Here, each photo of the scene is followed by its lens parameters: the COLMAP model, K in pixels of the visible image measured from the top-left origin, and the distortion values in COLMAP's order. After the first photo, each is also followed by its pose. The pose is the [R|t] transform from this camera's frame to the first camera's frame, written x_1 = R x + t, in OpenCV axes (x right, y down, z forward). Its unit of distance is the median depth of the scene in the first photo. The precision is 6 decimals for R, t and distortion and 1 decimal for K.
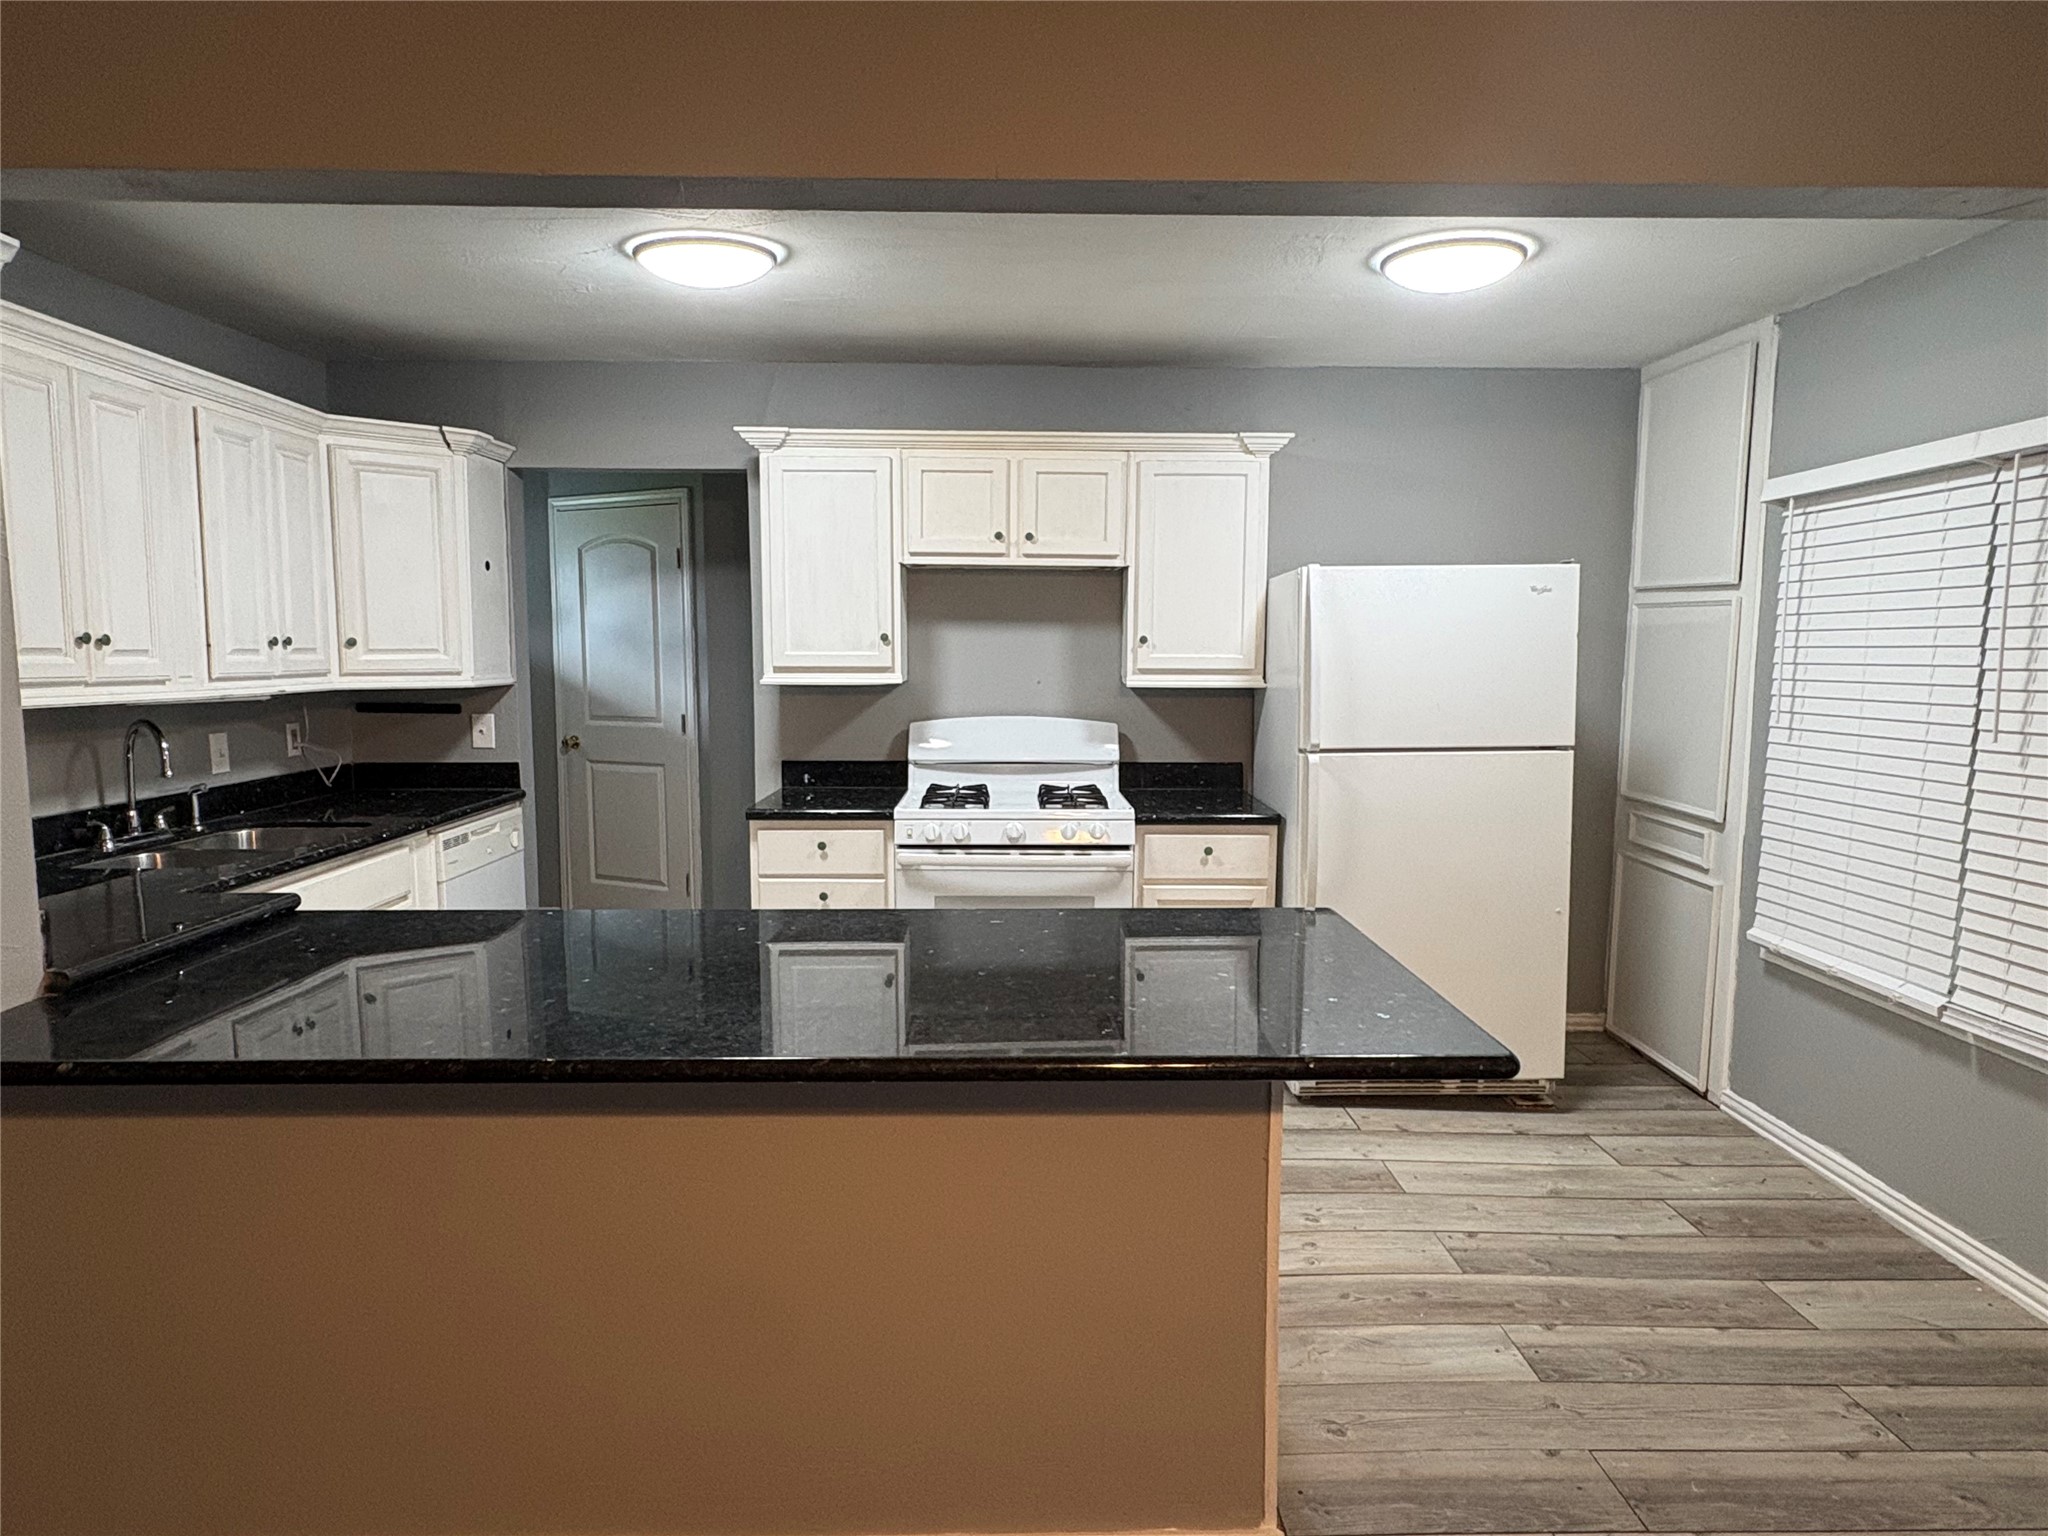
lens RADIAL K [[1227.9, 0, 1023.8], [0, 1227.9, 771.8], [0, 0, 1]] dist [-0.005135, 0.003605]
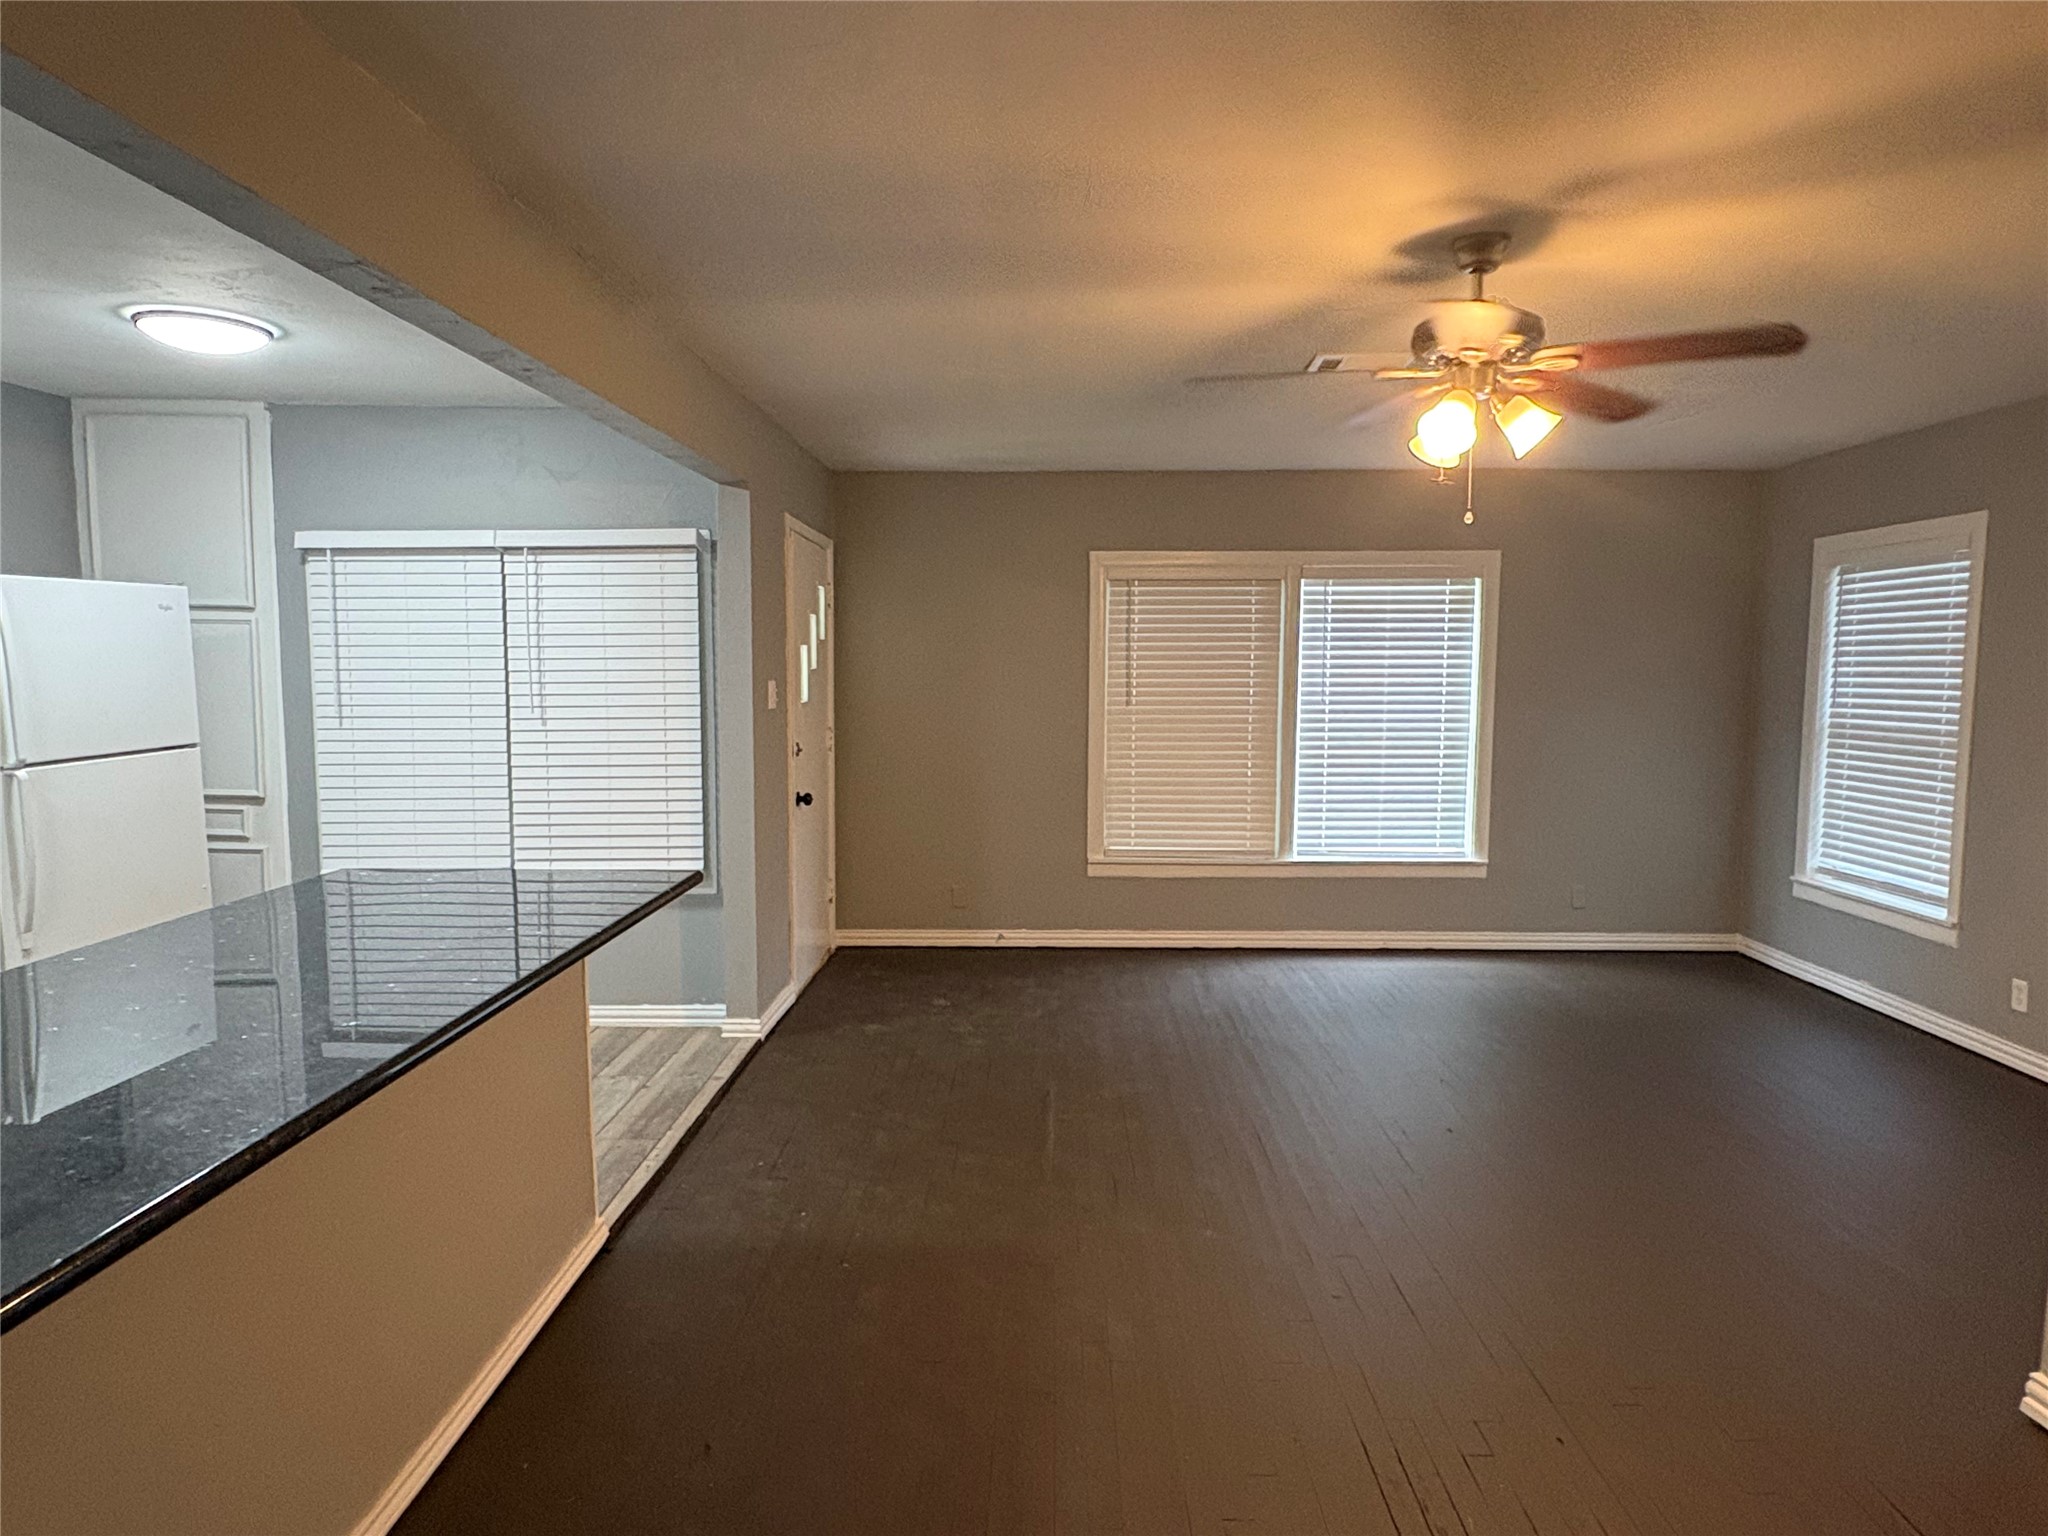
lens RADIAL K [[1227.9, 0, 1058.6], [0, 1227.9, 772.3], [0, 0, 1]] dist [-0.005135, 0.003605]
pose [[0.009449, -0.095450, 0.995389, -0.752383], [0.098218, 0.990709, 0.094069, -0.024663], [-0.995120, 0.096876, 0.018736, 0.186675]]
